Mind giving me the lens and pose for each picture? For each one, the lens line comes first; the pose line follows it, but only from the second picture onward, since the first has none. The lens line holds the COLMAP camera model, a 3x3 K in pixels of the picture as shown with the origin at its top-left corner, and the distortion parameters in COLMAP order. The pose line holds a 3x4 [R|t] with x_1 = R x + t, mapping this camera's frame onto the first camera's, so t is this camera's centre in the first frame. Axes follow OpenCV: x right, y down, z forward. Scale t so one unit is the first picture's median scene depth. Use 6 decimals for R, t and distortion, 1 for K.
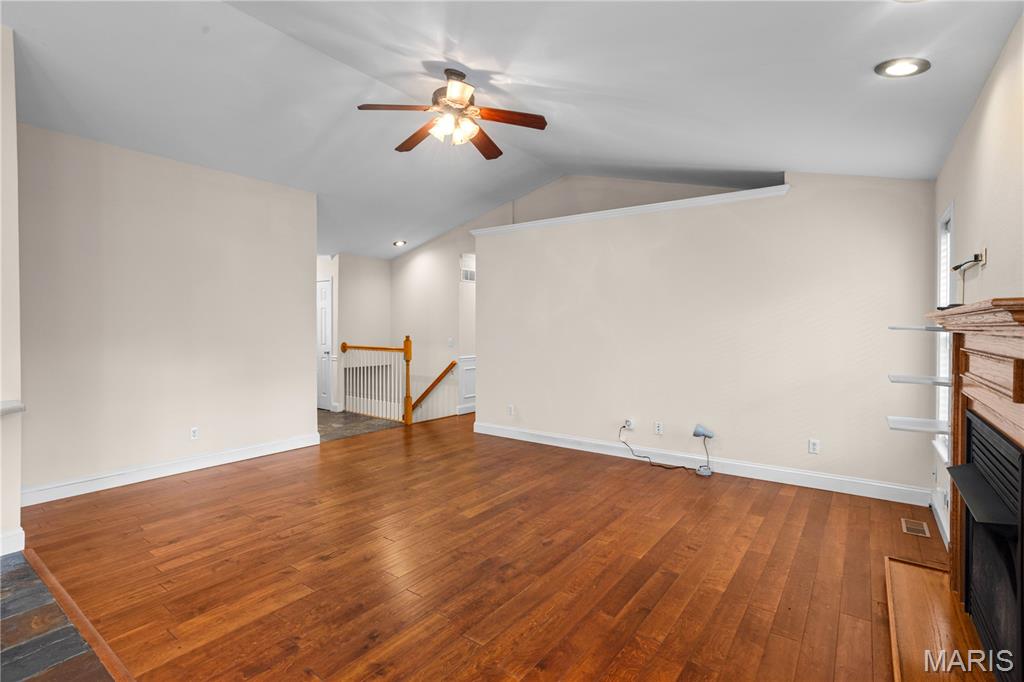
lens RADIAL K [[486.6, 0, 515.9], [0, 486.6, 330.5], [0, 0, 1]] dist [-0.055790, 0.035271]
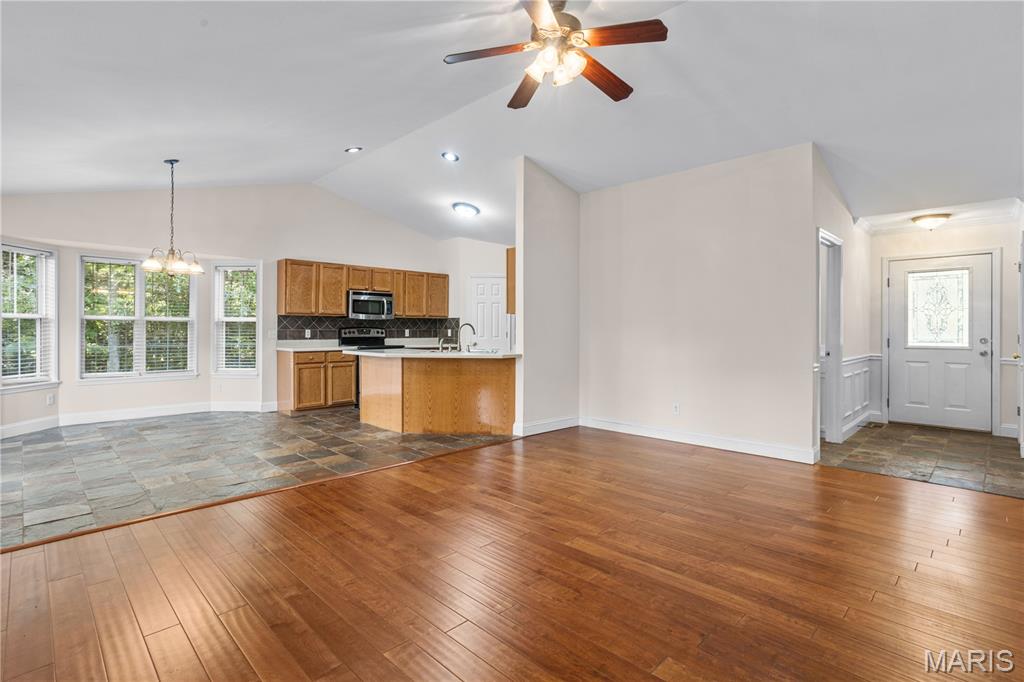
lens RADIAL K [[486.6, 0, 515.9], [0, 486.6, 330.5], [0, 0, 1]] dist [-0.055790, 0.035271]
pose [[-0.144139, -0.000076, -0.989557, 0.562022], [-0.009056, 0.999958, 0.001242, 0.028338], [0.989516, 0.009141, -0.144134, 0.824250]]
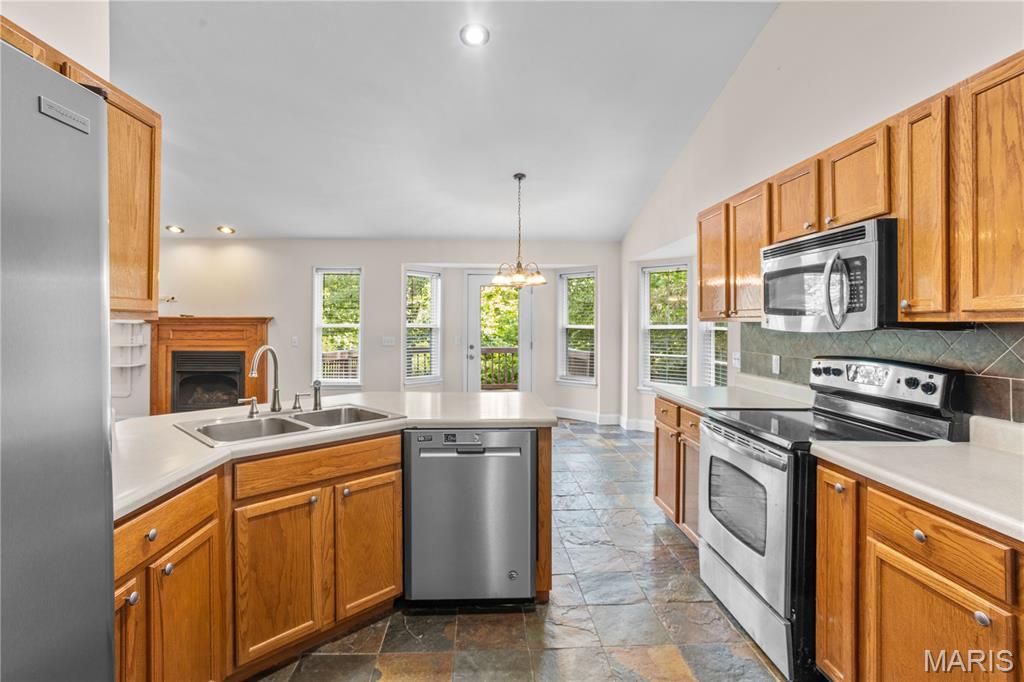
lens RADIAL K [[505.6, 0, 499.1], [0, 505.6, 314.5], [0, 0, 1]] dist [-0.035950, 0.038750]
pose [[-0.616092, 0.007505, 0.787638, -1.307704], [0.001063, 0.999962, -0.008697, -0.018619], [-0.787673, -0.004520, -0.616077, 0.640331]]
